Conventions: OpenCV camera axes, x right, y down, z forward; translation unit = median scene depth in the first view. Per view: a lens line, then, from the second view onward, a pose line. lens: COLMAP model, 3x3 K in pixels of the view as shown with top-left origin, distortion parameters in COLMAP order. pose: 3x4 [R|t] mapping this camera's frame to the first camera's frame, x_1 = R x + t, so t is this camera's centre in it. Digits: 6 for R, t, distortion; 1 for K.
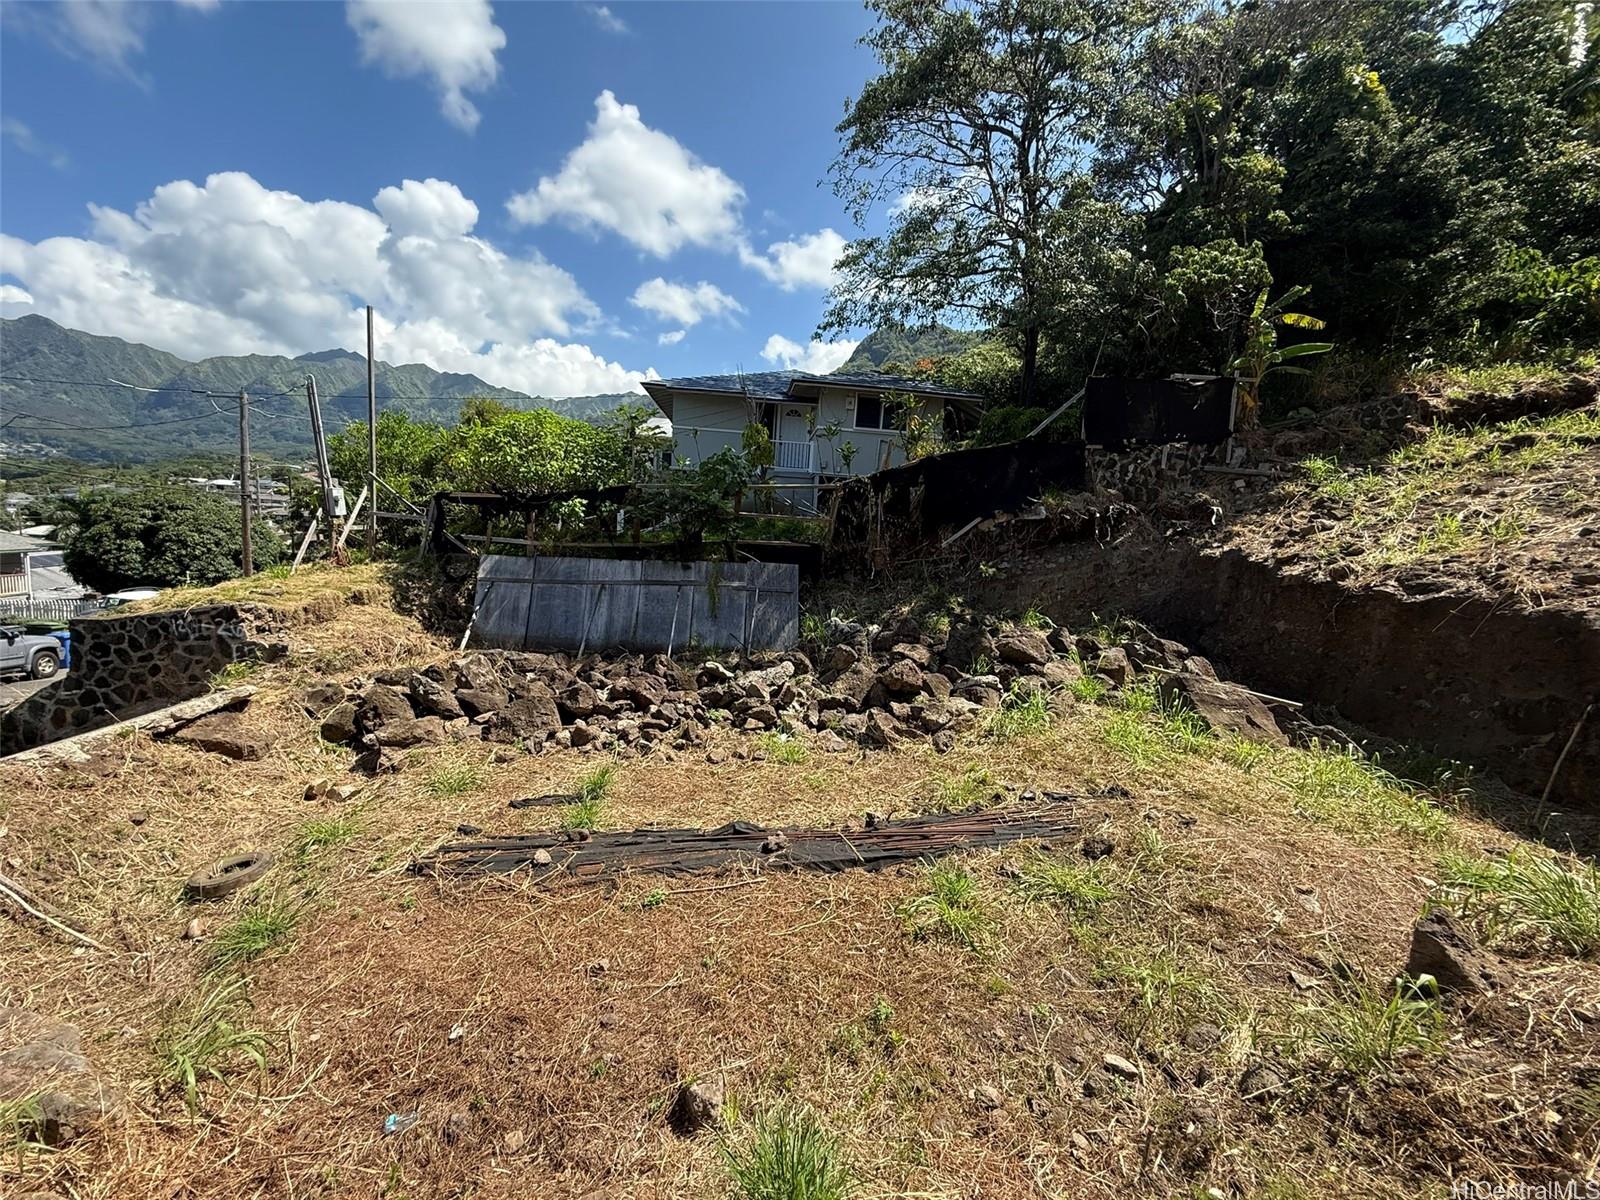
lens RADIAL K [[638.0, 0, 796.5], [0, 638.0, 597.9], [0, 0, 1]] dist [-0.000664, 0.000753]
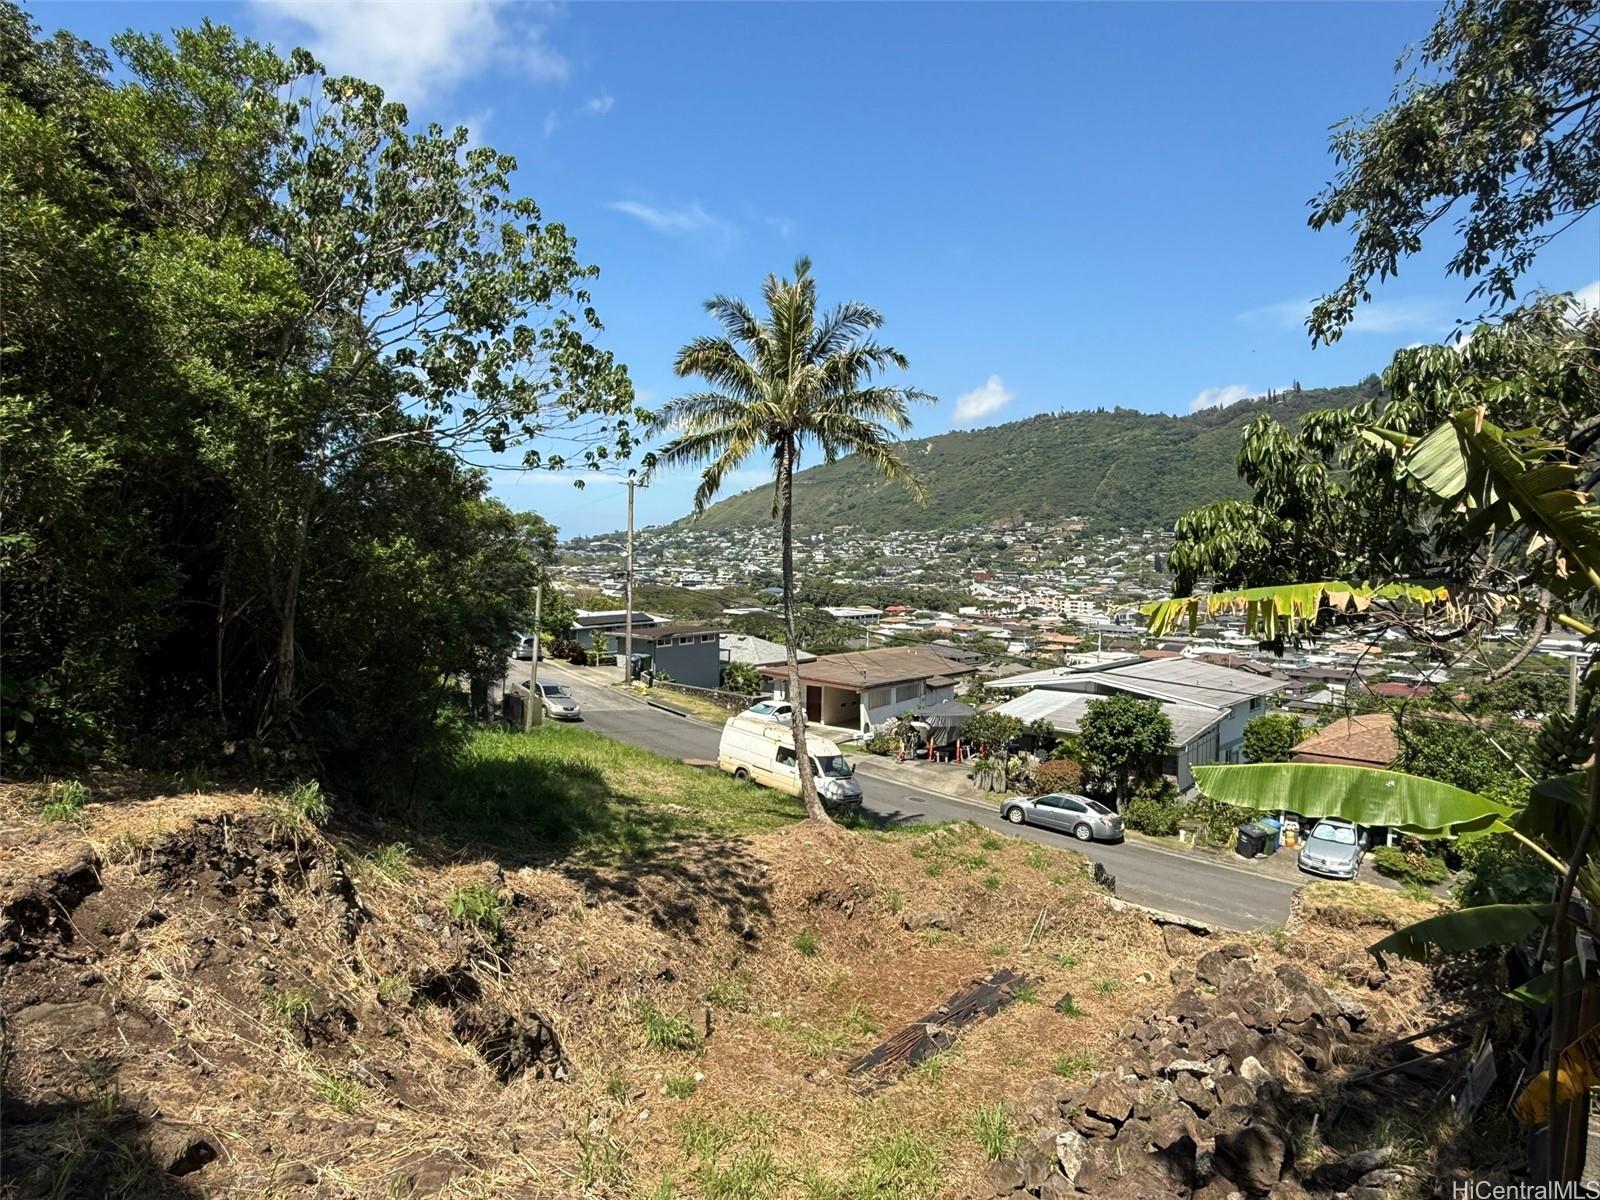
lens RADIAL K [[1030.8, 0, 803.2], [0, 1030.8, 596.7], [0, 0, 1]] dist [-0.001643, 0.002907]
pose [[-0.677924, -0.043553, -0.733840, 1.694590], [-0.155671, 0.984110, 0.085403, -0.690406], [0.718460, 0.172134, -0.673932, 1.664301]]
